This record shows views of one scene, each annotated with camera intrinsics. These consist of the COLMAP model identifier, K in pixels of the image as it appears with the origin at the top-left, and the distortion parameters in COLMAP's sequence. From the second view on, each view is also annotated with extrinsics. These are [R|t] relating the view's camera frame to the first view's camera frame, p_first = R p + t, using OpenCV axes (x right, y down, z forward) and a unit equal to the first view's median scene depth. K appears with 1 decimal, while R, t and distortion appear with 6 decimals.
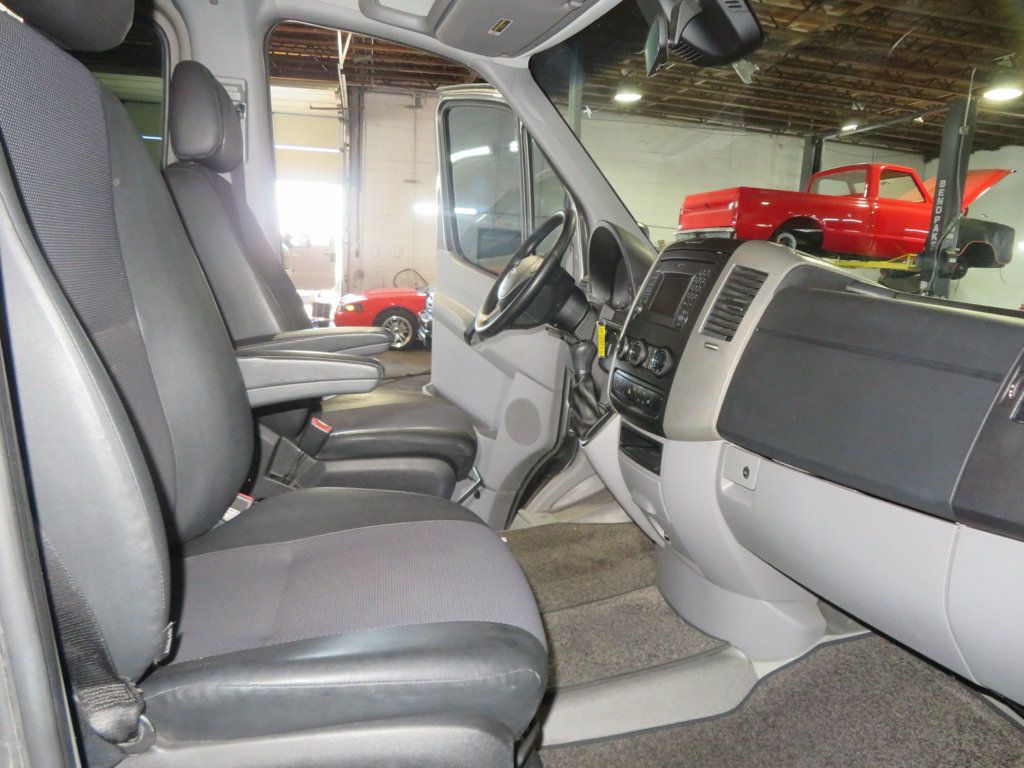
lens RADIAL K [[734.1, 0, 522.7], [0, 734.1, 378.2], [0, 0, 1]] dist [-0.006085, 0.004981]
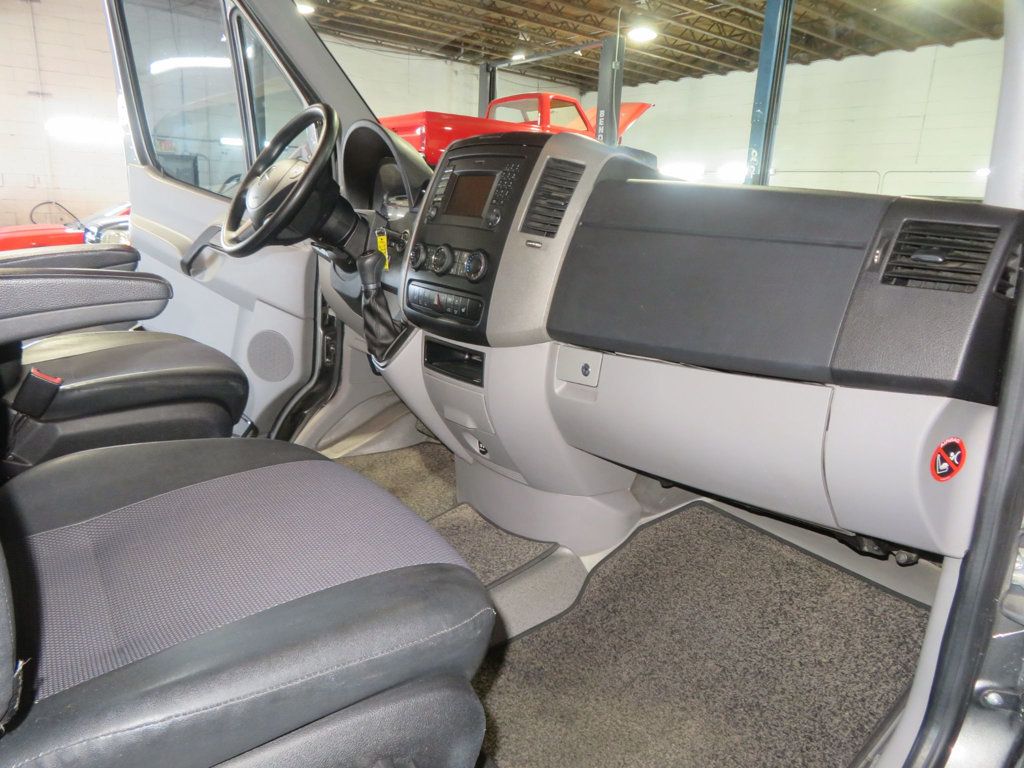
lens RADIAL K [[727.2, 0, 509.5], [0, 727.2, 376.1], [0, 0, 1]] dist [-0.006542, 0.003702]
pose [[0.915144, -0.108564, 0.388234, -0.123919], [0.073631, 0.991869, 0.103797, 0.020508], [-0.396346, -0.066403, 0.915697, 0.108376]]
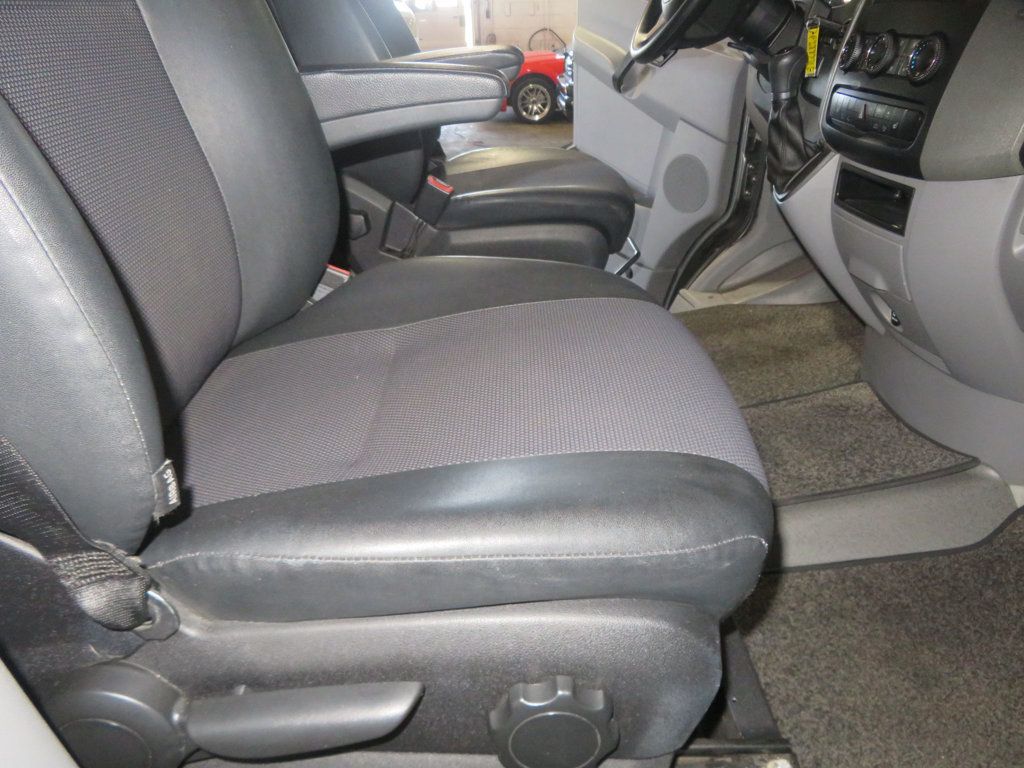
lens RADIAL K [[734.1, 0, 522.7], [0, 734.1, 378.2], [0, 0, 1]] dist [-0.006085, 0.004981]
pose [[0.981469, 0.014168, -0.191095, -0.029512], [0.041295, 0.958192, 0.283131, 0.042978], [0.187117, -0.285775, 0.939851, 0.200685]]
